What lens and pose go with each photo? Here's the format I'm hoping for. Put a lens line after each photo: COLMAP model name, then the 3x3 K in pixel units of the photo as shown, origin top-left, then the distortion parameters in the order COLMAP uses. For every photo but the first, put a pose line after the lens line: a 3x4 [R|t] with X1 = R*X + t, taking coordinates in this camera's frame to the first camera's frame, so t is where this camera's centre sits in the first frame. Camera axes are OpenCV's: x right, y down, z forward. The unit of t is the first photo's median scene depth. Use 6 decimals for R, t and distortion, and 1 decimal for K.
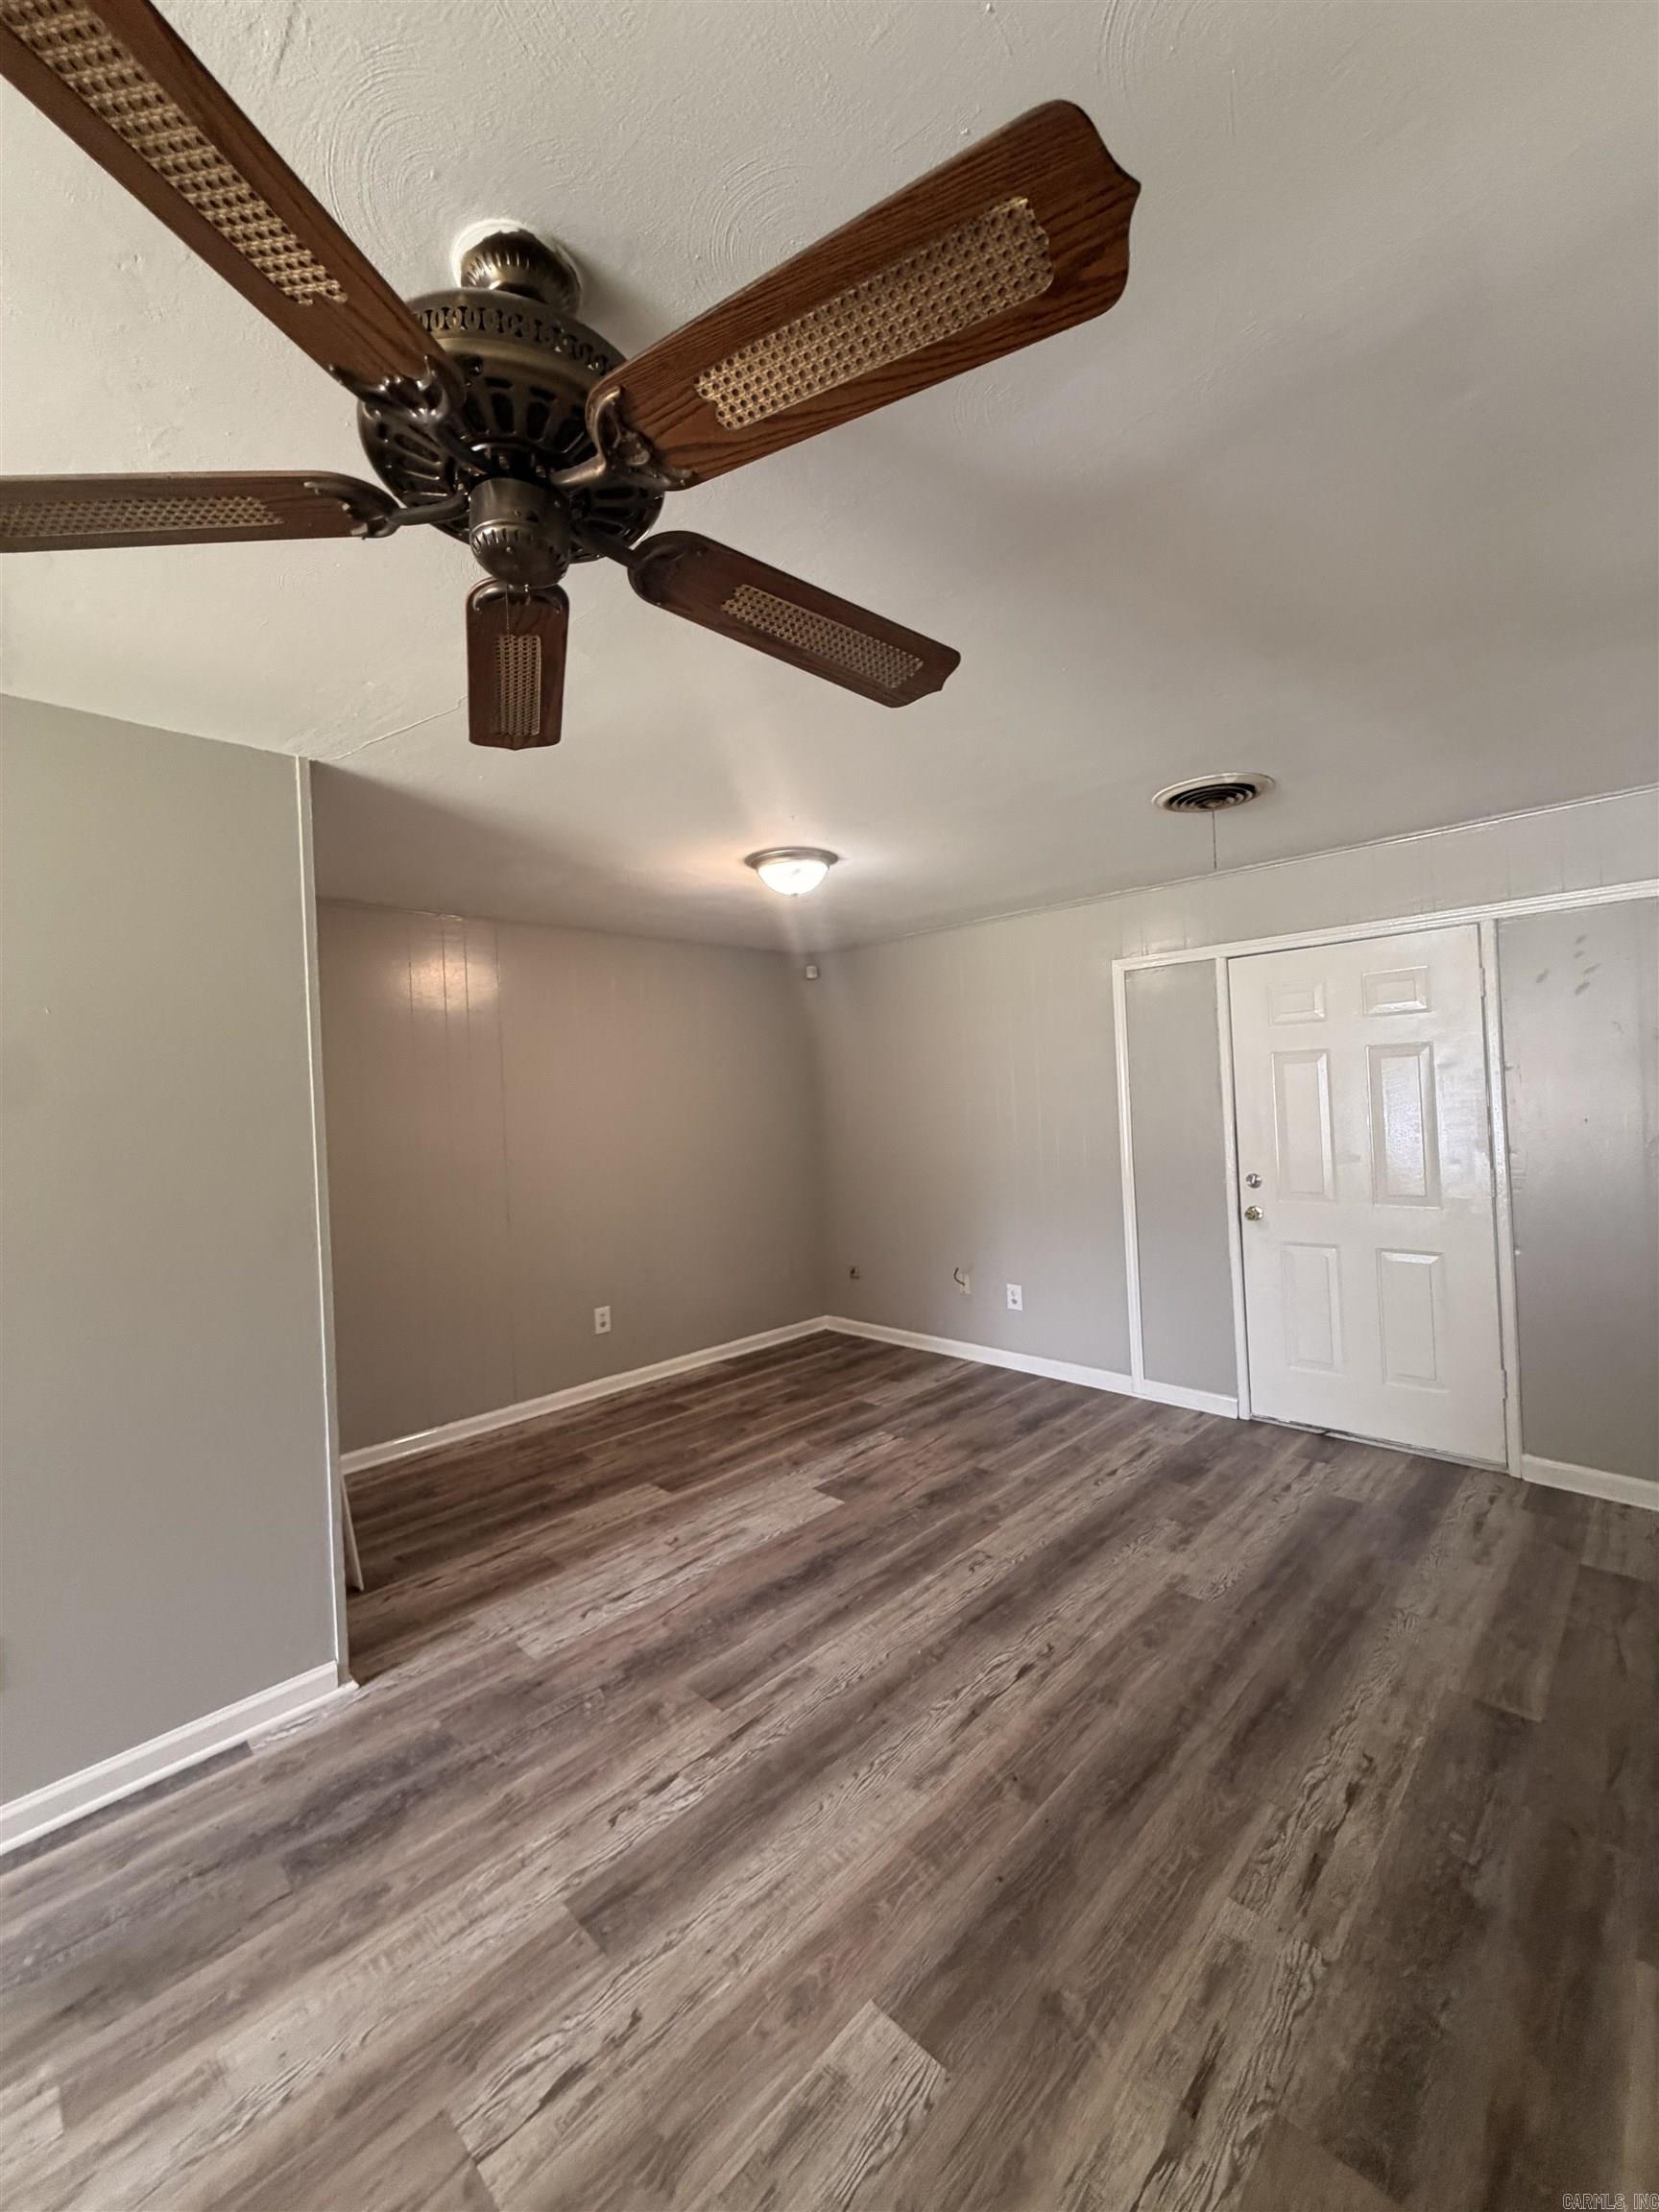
lens RADIAL K [[887.1, 0, 836.9], [0, 887.1, 1096.7], [0, 0, 1]] dist [0.001021, 0.000457]
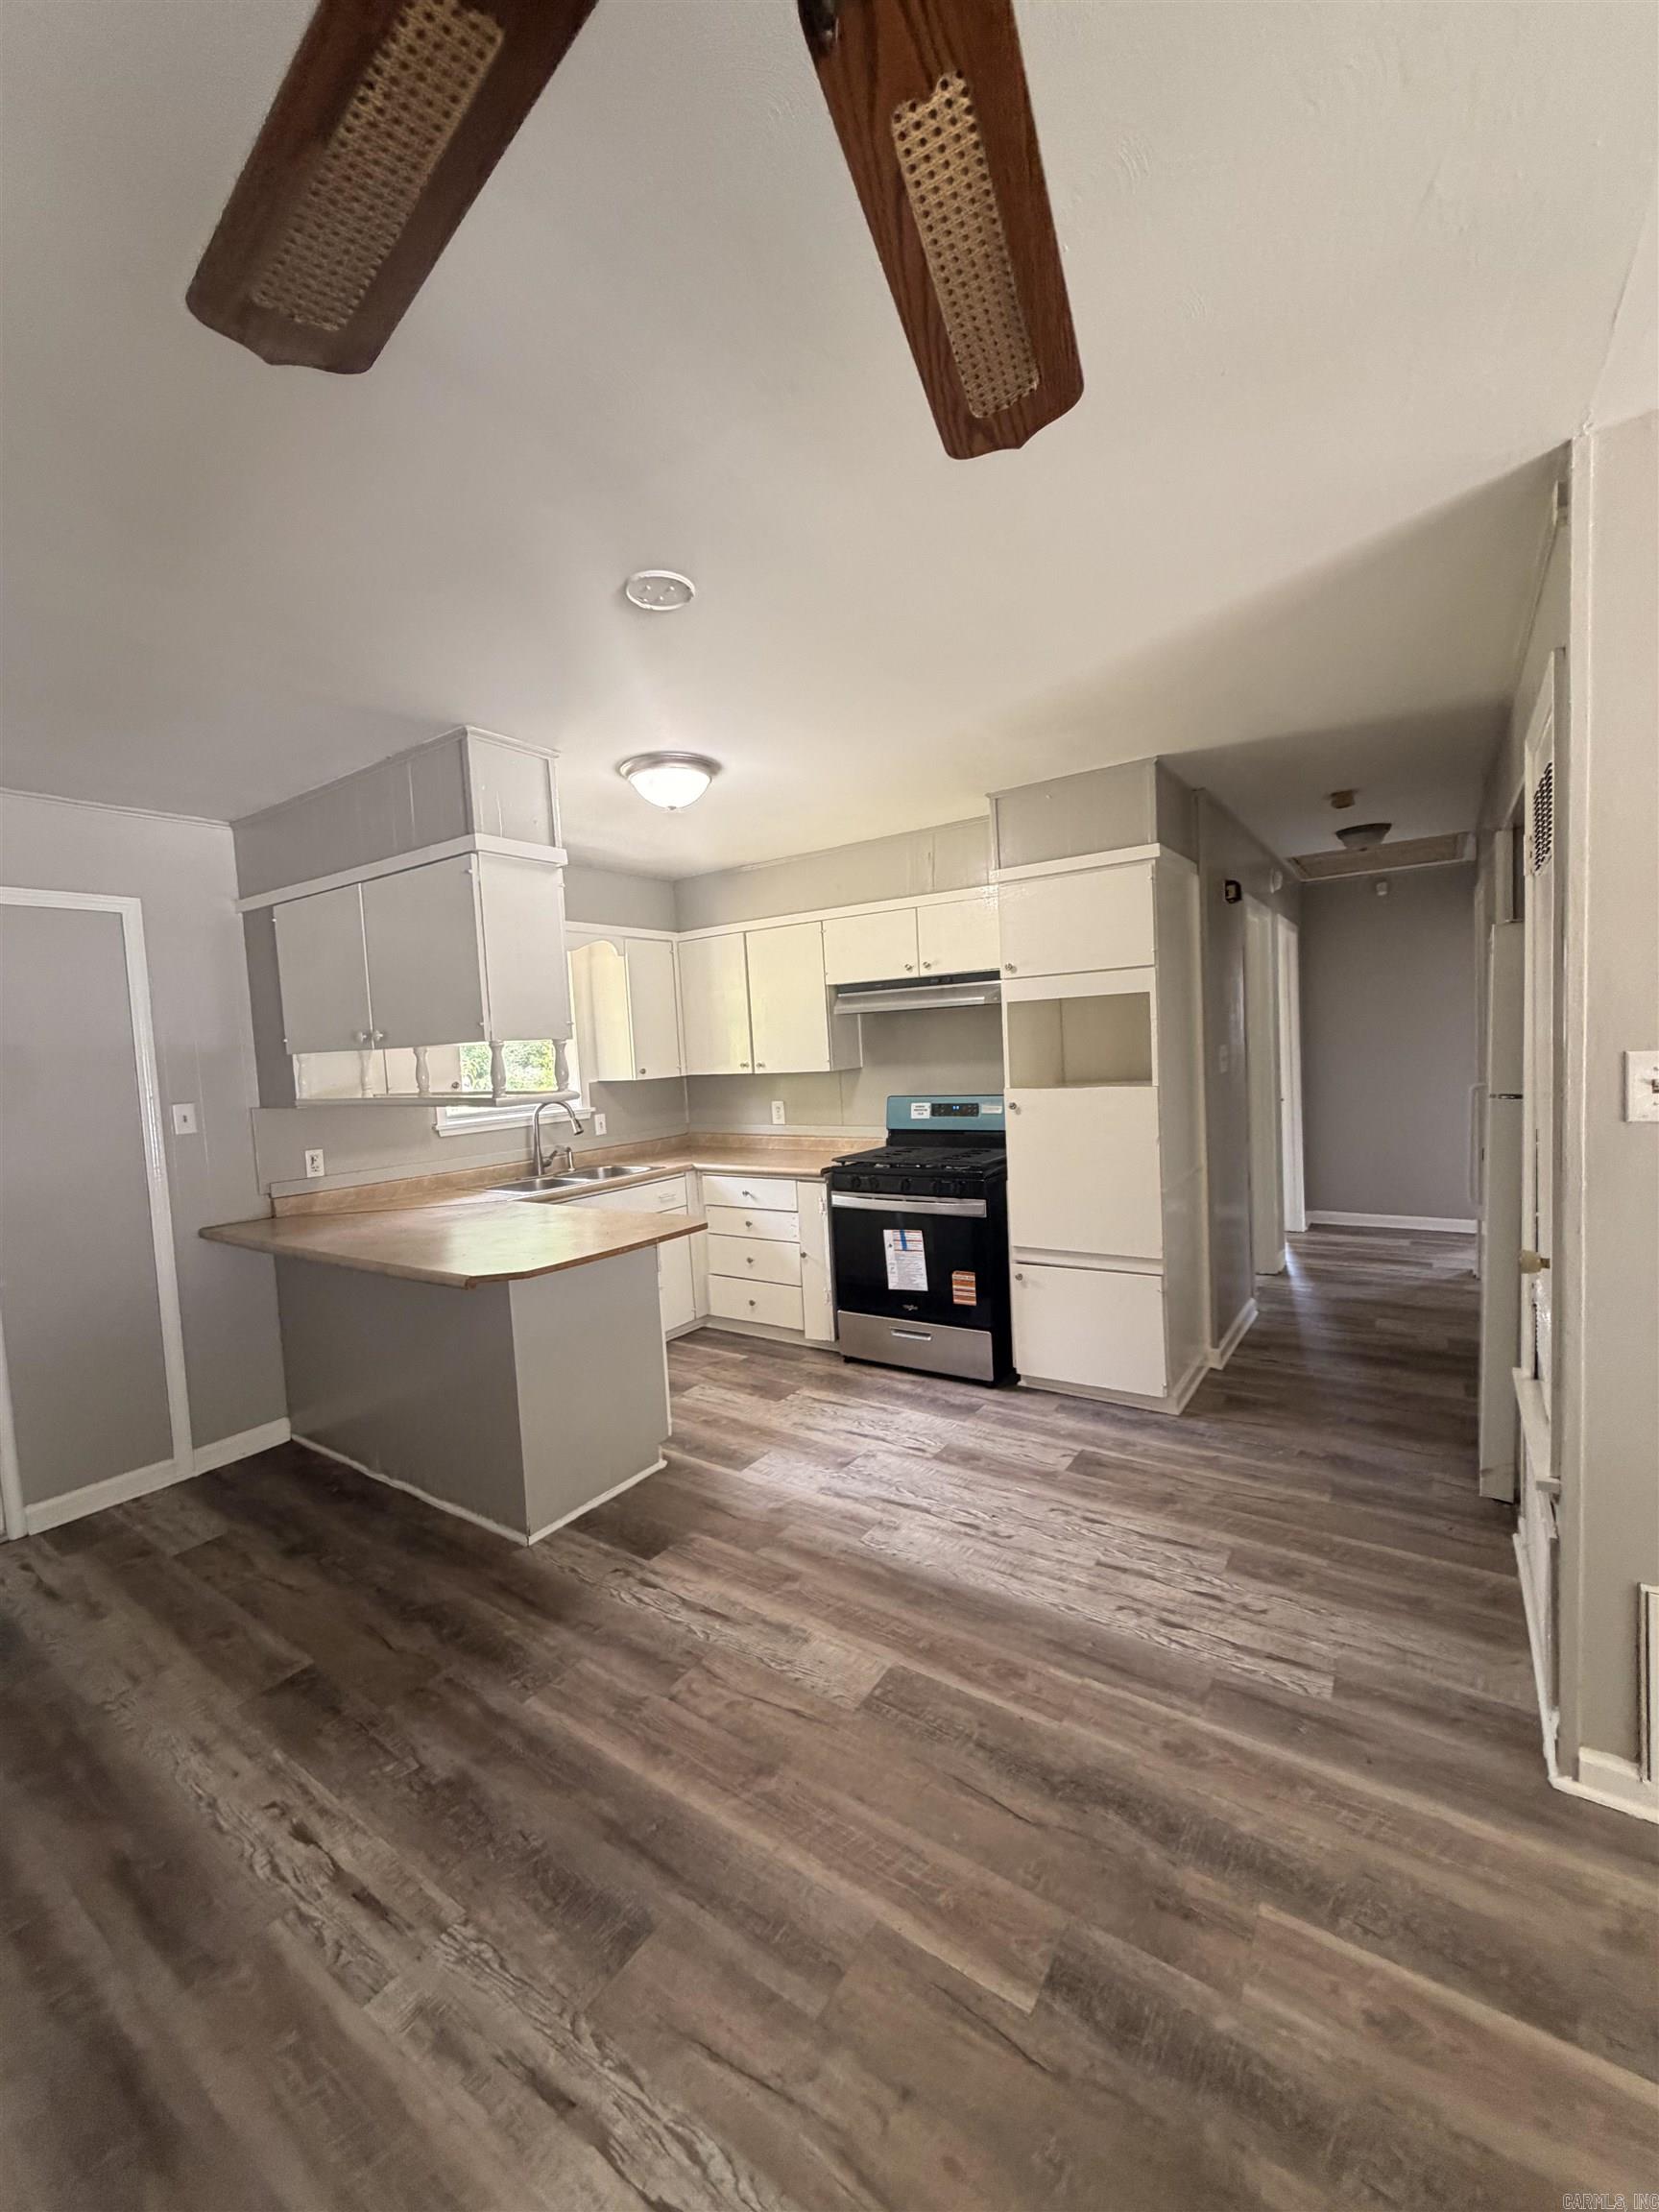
lens RADIAL K [[887.1, 0, 823.6], [0, 887.1, 1097.1], [0, 0, 1]] dist [0.001021, 0.000457]
pose [[-0.163133, -0.009520, 0.986558, -0.393098], [0.056685, 0.998211, 0.019005, 0.033401], [-0.984974, 0.059023, -0.162302, 0.552499]]
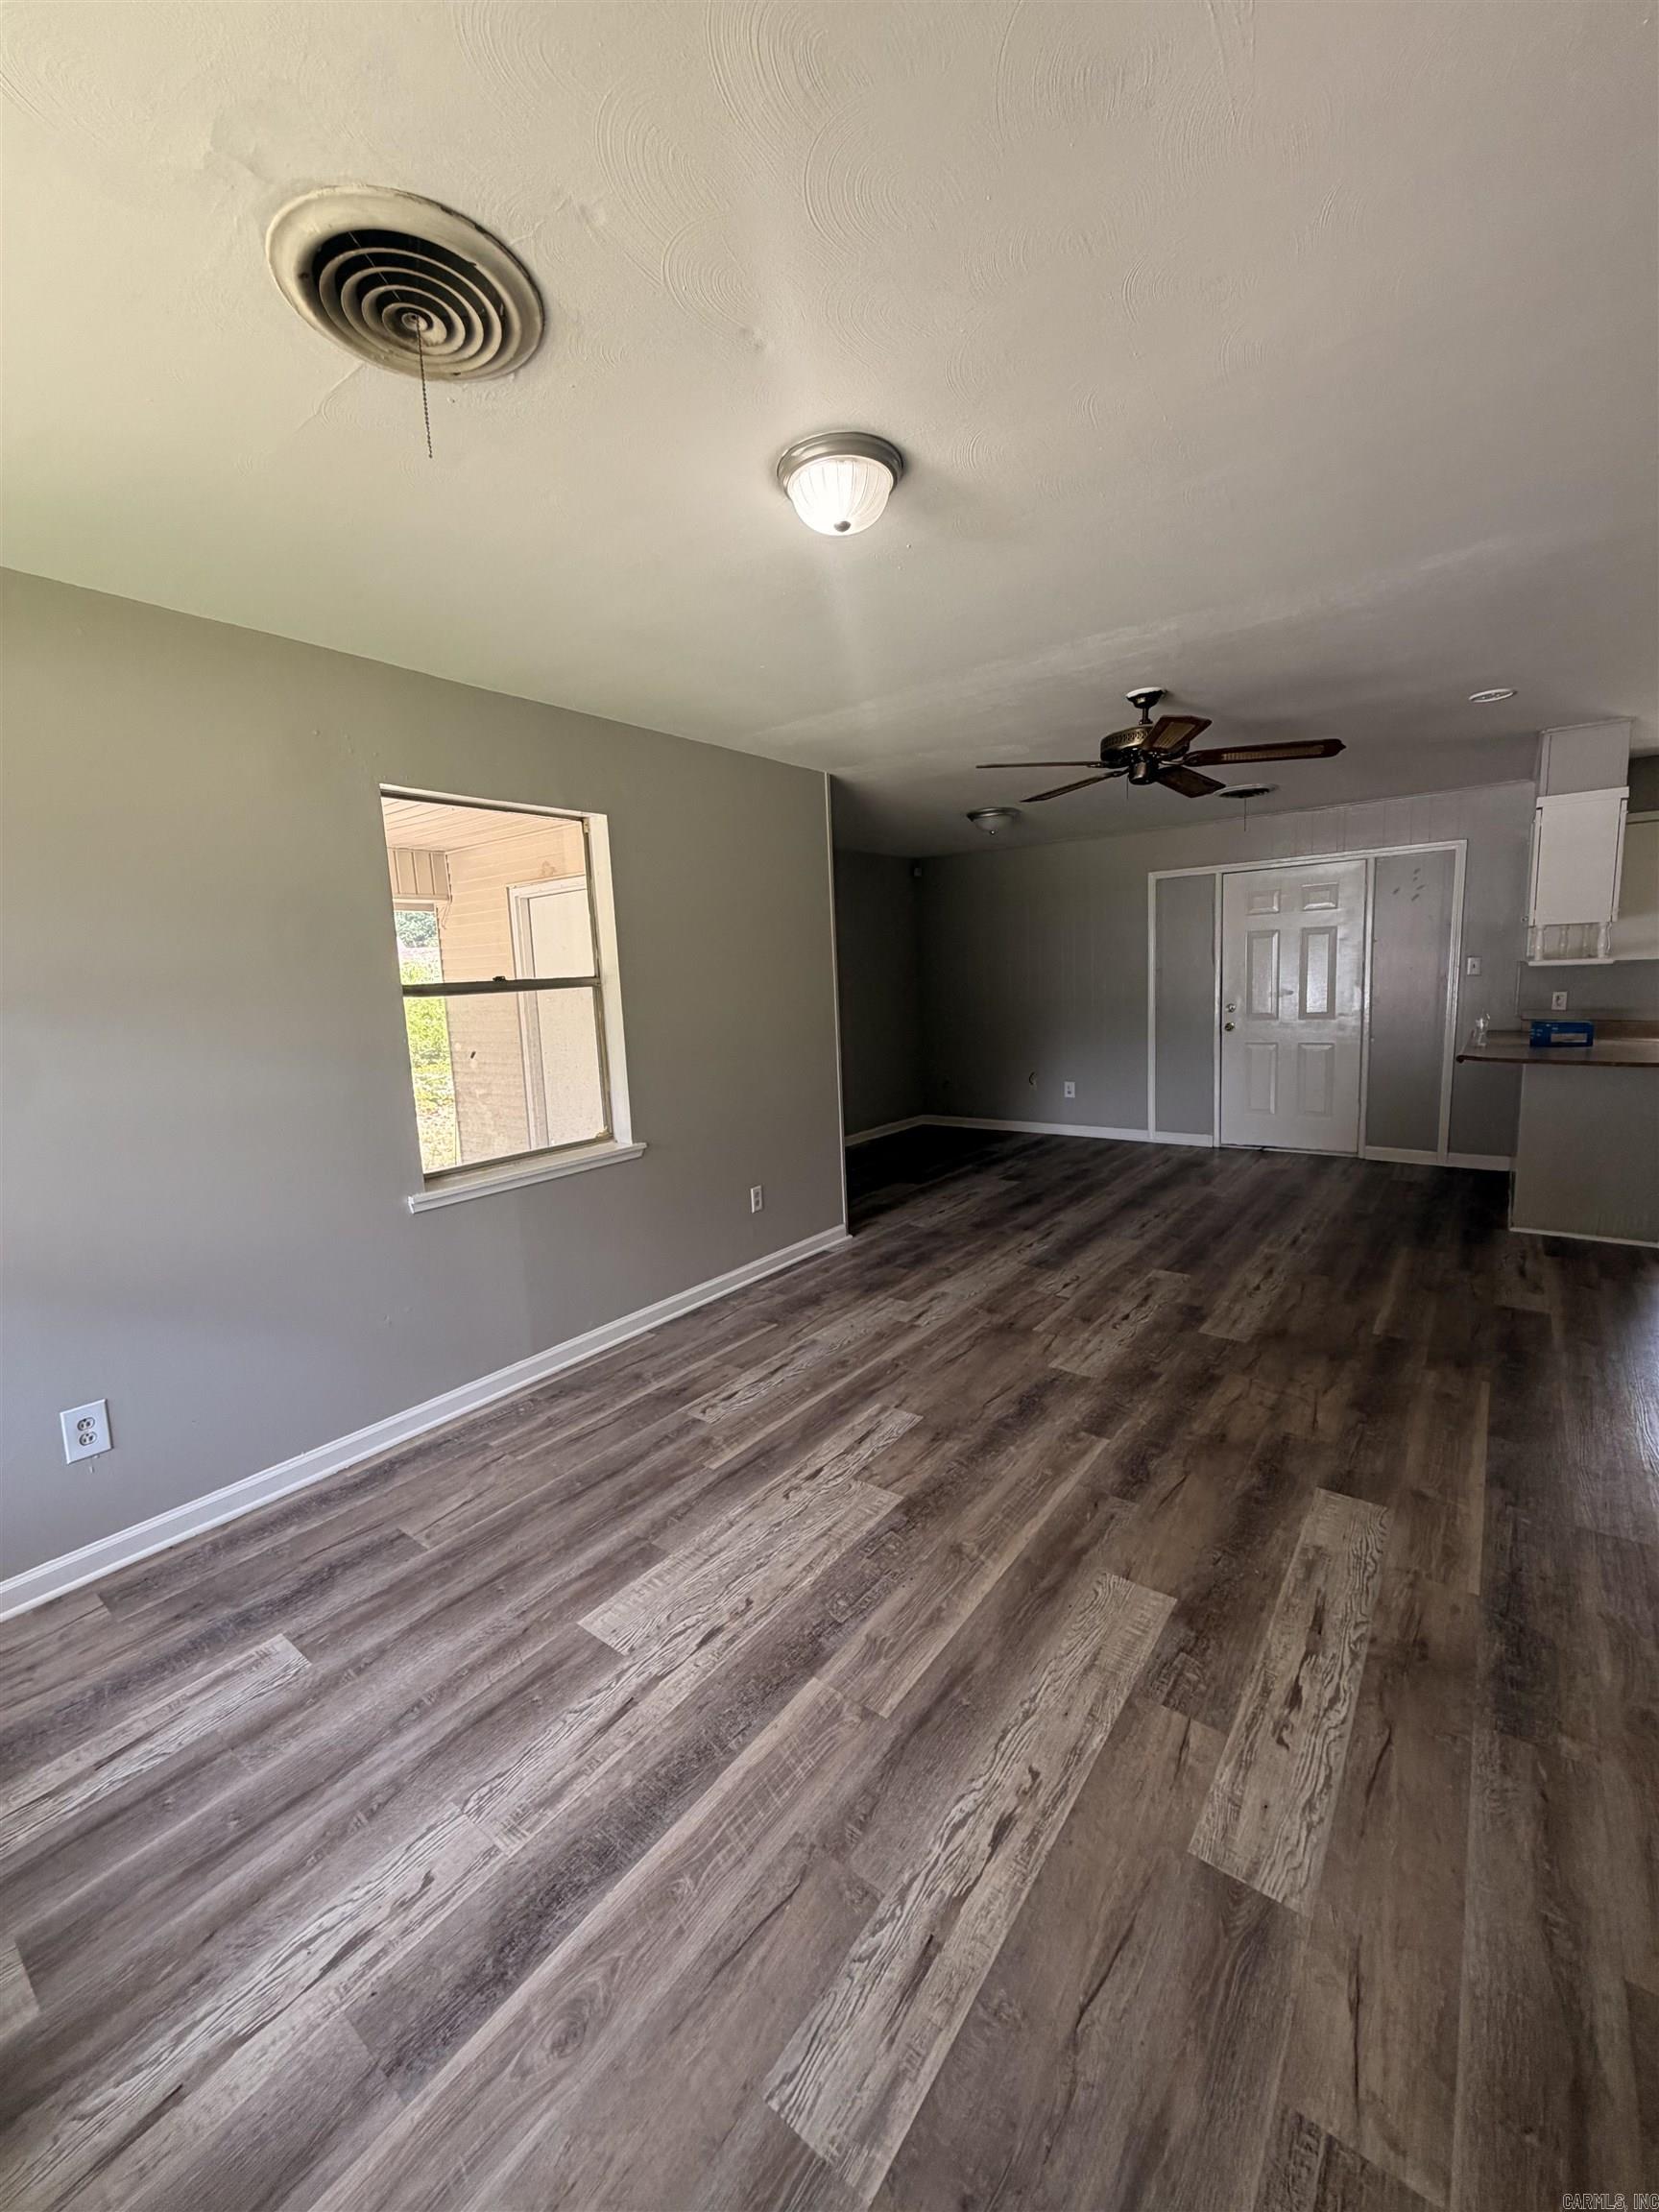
lens RADIAL K [[887.1, 0, 830.9], [0, 887.1, 1103.7], [0, 0, 1]] dist [0.001021, 0.000457]
pose [[0.991995, -0.017390, 0.125076, -1.022021], [-0.000359, 0.990080, 0.140507, 0.072845], [-0.126279, -0.139427, 0.982148, -1.210938]]
